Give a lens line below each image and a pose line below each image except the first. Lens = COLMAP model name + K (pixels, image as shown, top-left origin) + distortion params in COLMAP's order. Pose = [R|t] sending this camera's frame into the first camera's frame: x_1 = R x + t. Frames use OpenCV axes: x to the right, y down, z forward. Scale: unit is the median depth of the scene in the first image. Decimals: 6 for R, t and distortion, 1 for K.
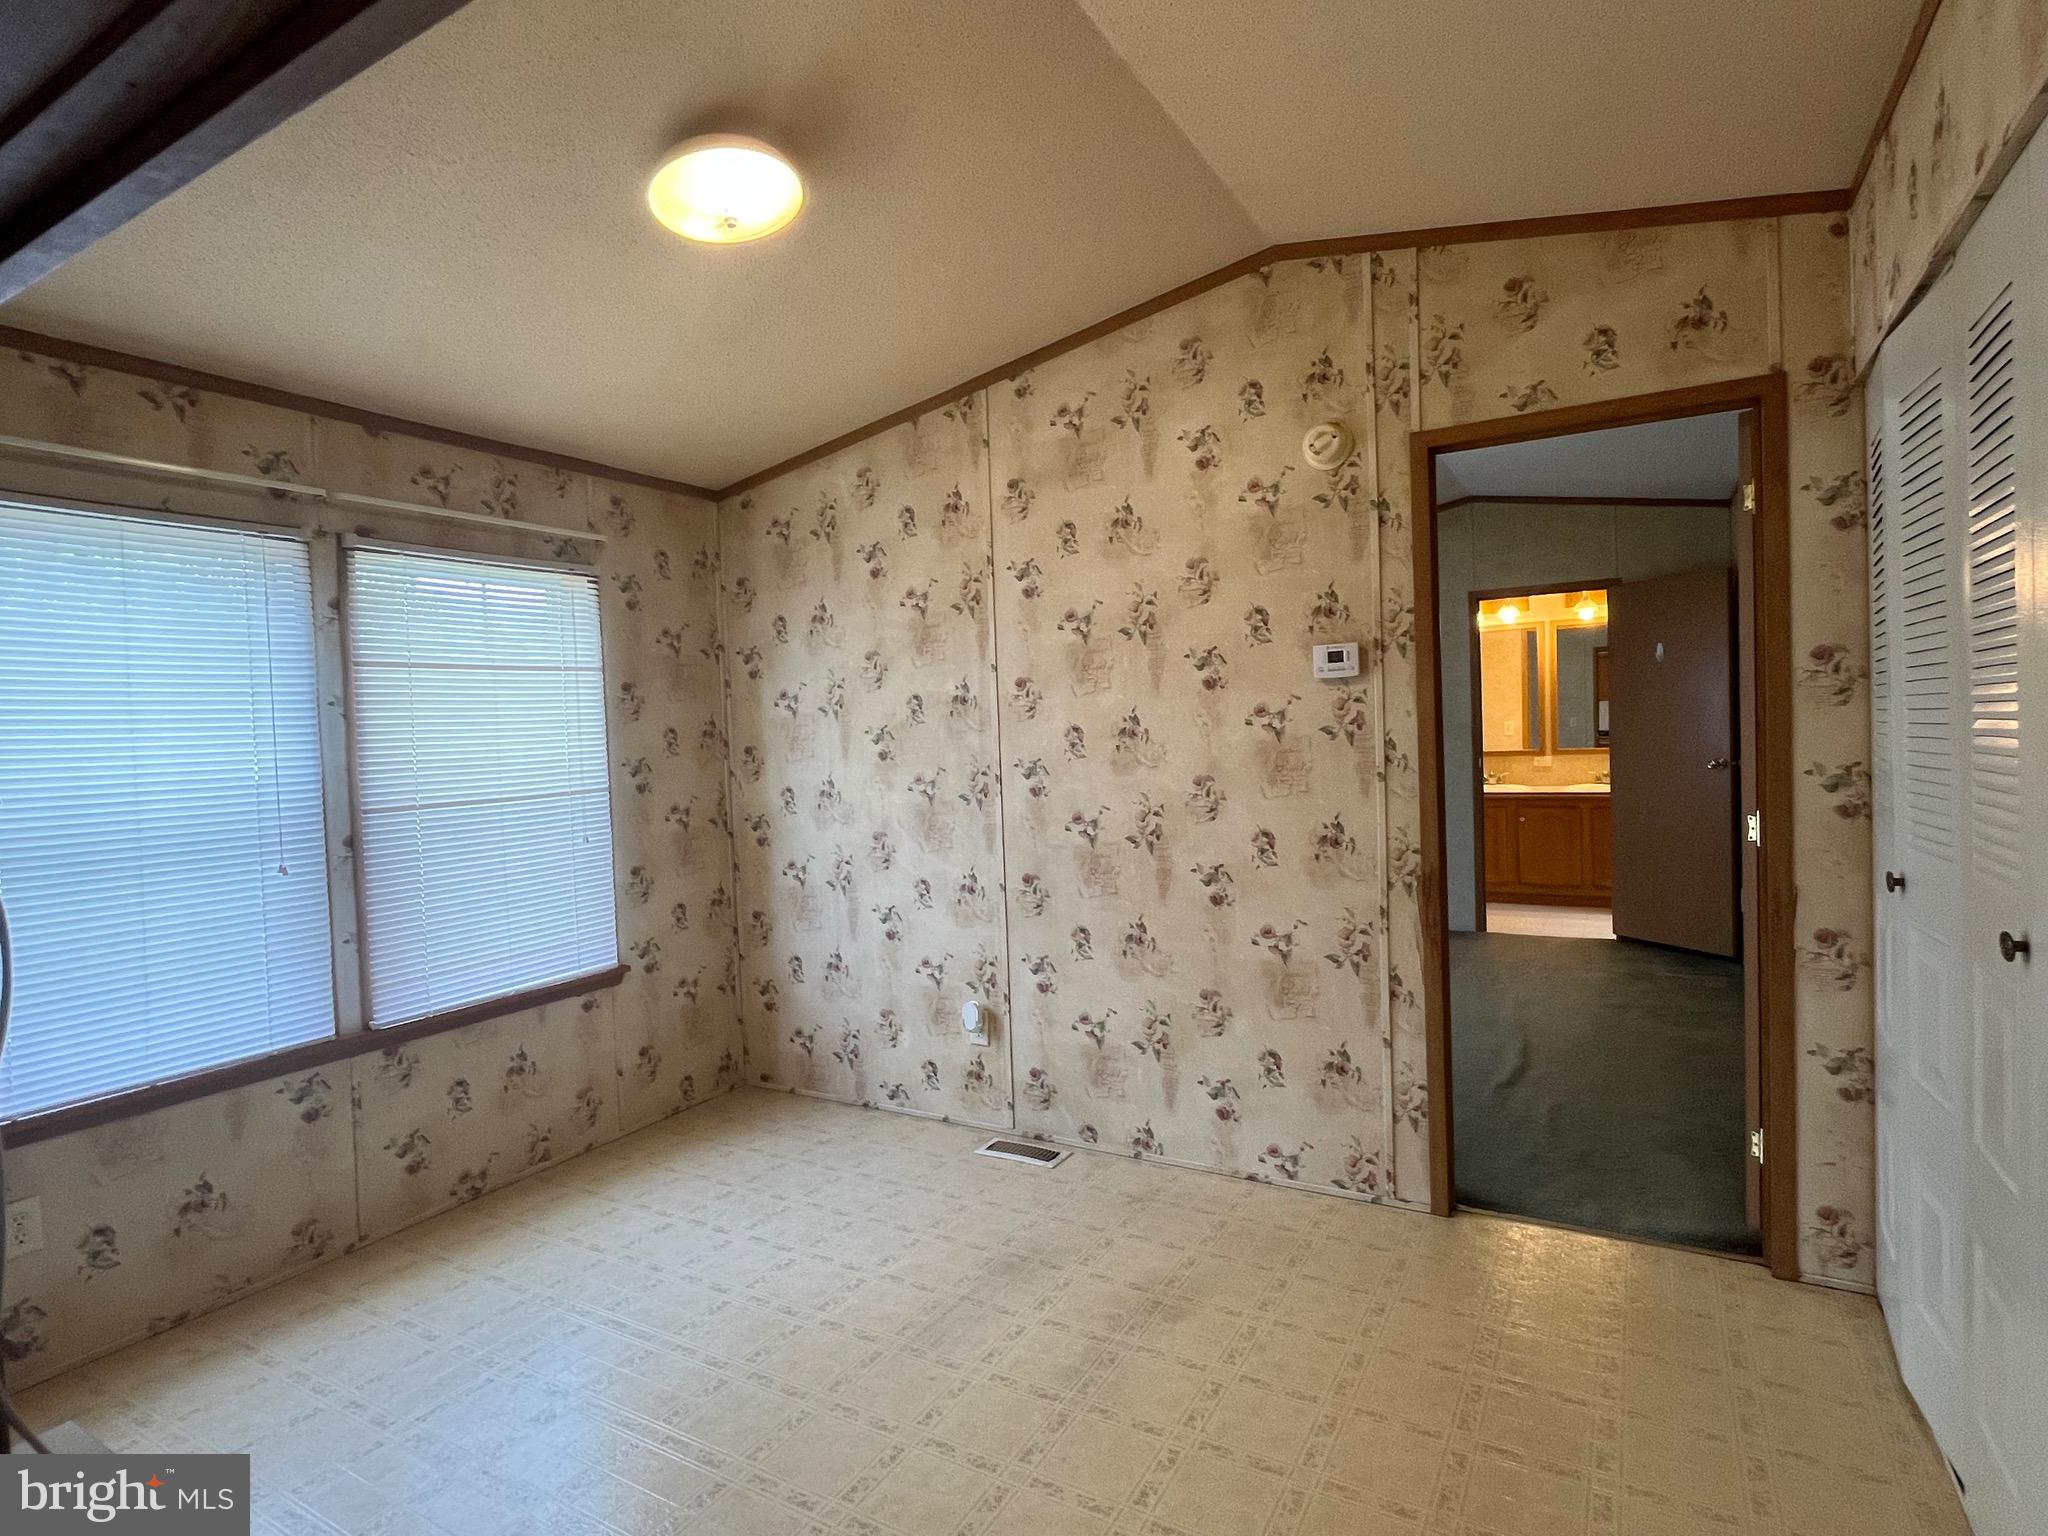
lens RADIAL K [[1049.0, 0, 1012.9], [0, 1049.0, 760.4], [0, 0, 1]] dist [0.000381, -0.001040]
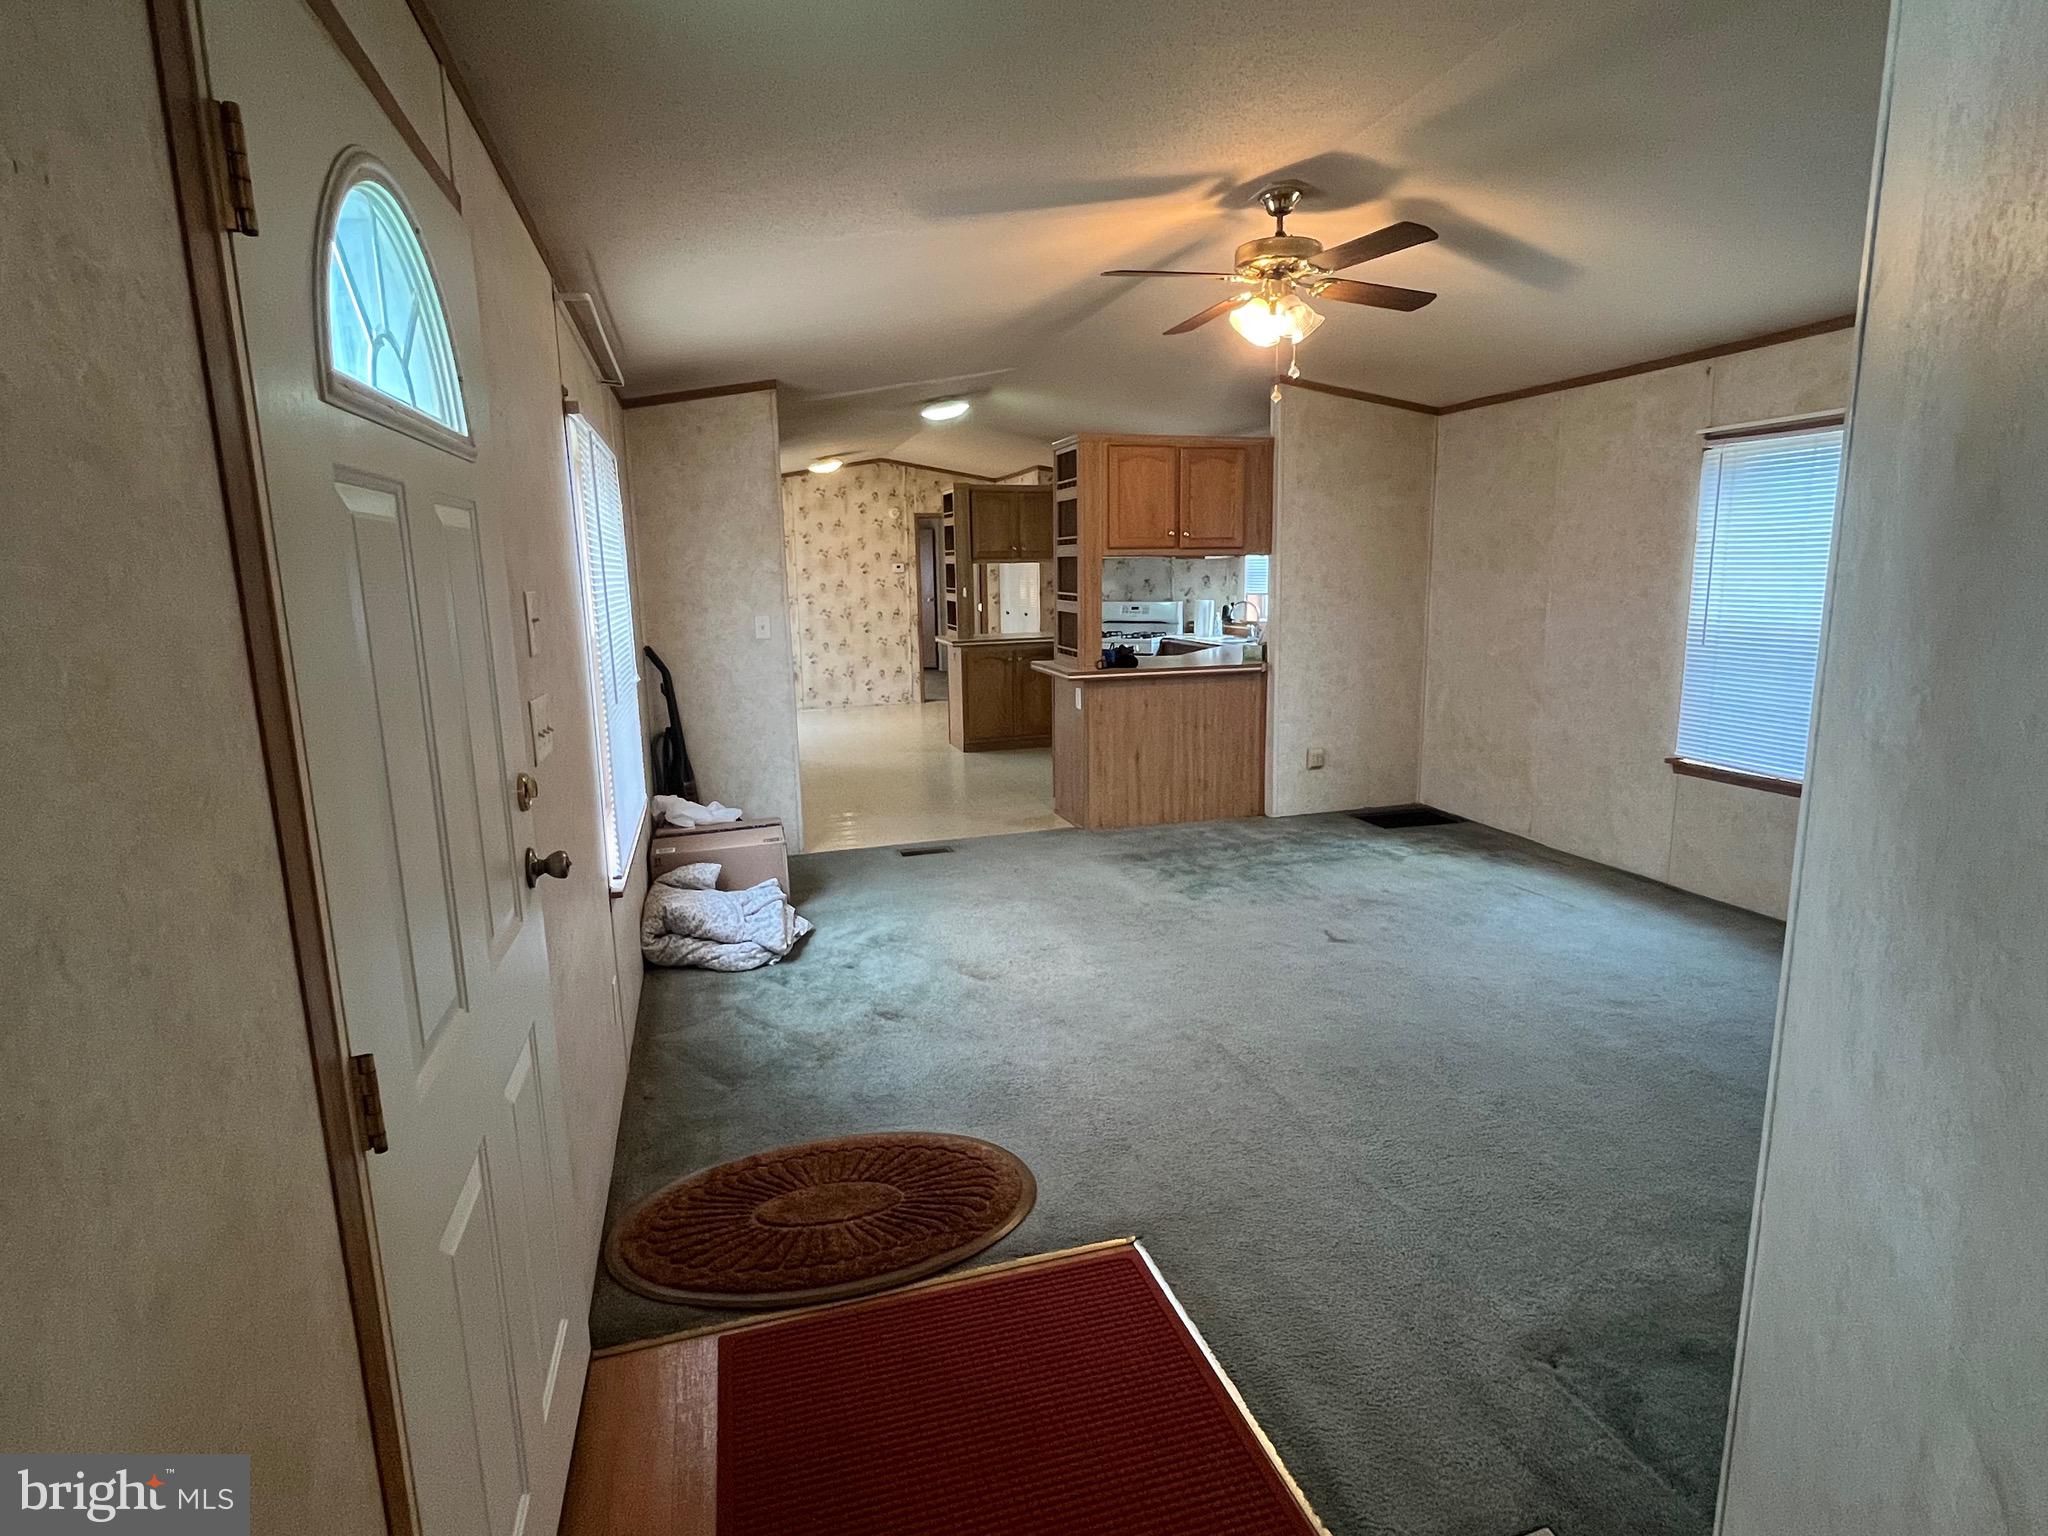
lens RADIAL K [[1049.0, 0, 1012.9], [0, 1049.0, 760.4], [0, 0, 1]] dist [0.000381, -0.001040]
pose [[0.697284, -0.099931, 0.709795, -2.138384], [0.015515, 0.992106, 0.124436, 0.133049], [-0.716627, -0.075754, 0.693330, -1.992482]]
